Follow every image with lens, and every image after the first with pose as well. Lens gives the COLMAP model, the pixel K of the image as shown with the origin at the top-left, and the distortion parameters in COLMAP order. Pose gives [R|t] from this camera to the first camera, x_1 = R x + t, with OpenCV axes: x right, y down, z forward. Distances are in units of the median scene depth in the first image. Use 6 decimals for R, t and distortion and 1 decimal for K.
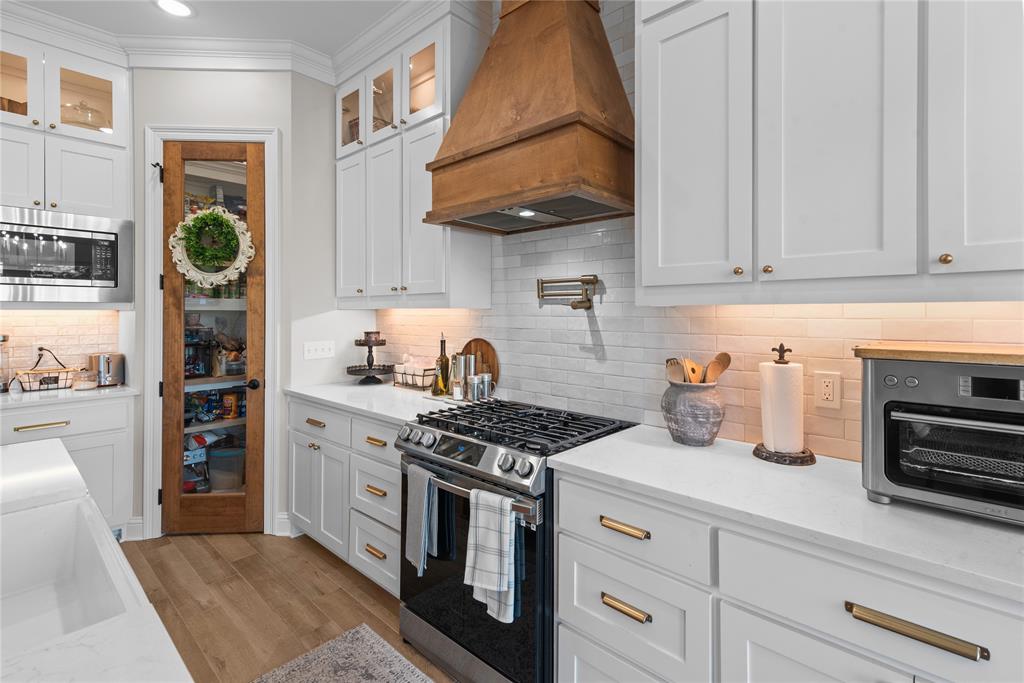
lens RADIAL K [[468.5, 0, 532.9], [0, 468.5, 311.7], [0, 0, 1]] dist [0.008220, 0.000114]
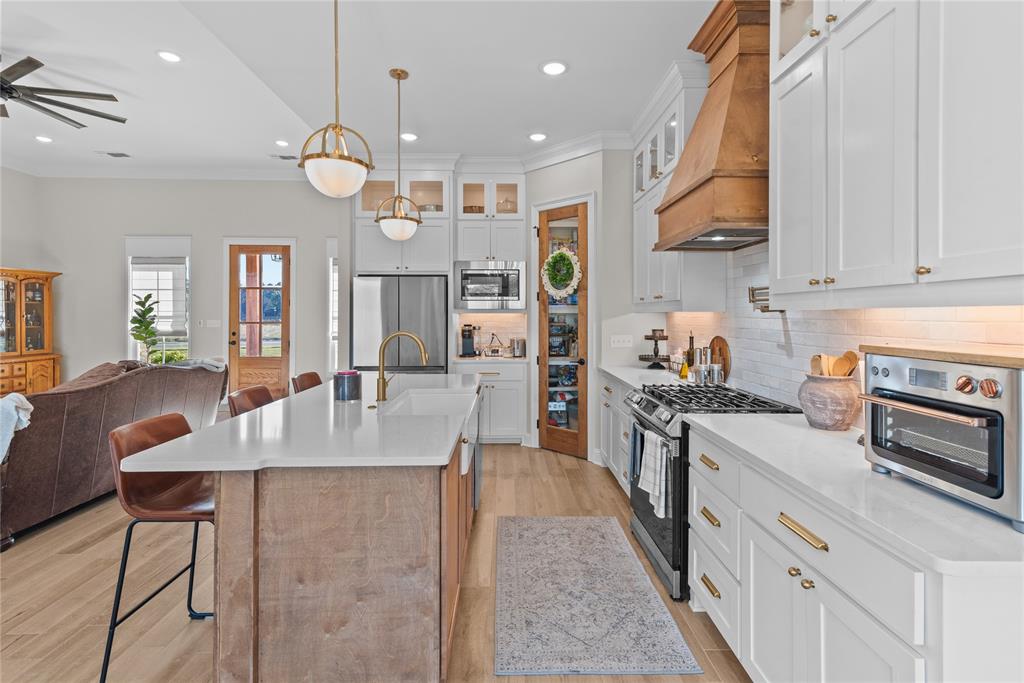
lens RADIAL K [[468.5, 0, 518.8], [0, 468.5, 315.7], [0, 0, 1]] dist [0.008220, 0.000114]
pose [[0.685726, 0.001595, -0.727858, 0.387530], [0.002352, 0.999988, 0.004408, -0.002145], [0.727856, -0.004735, 0.685714, -0.198582]]
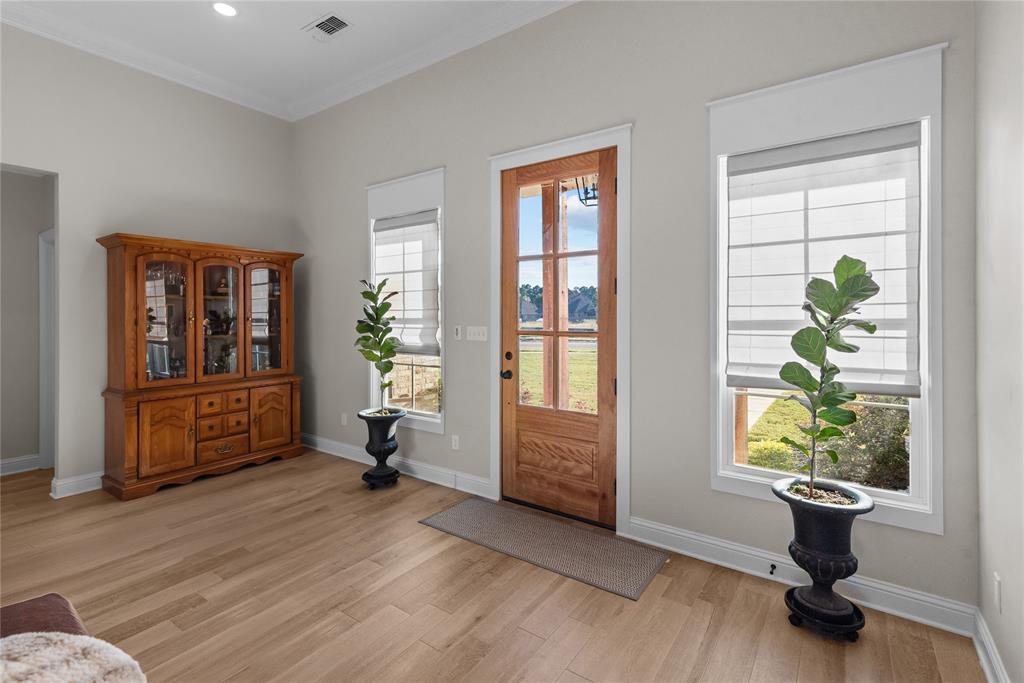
lens RADIAL K [[468.5, 0, 523.5], [0, 468.5, 315.2], [0, 0, 1]] dist [0.008220, 0.000114]
pose [[0.125740, -0.001570, -0.992062, -1.282951], [0.006704, 0.999977, -0.000733, 0.000000], [0.992041, -0.006558, 0.125748, 0.299032]]
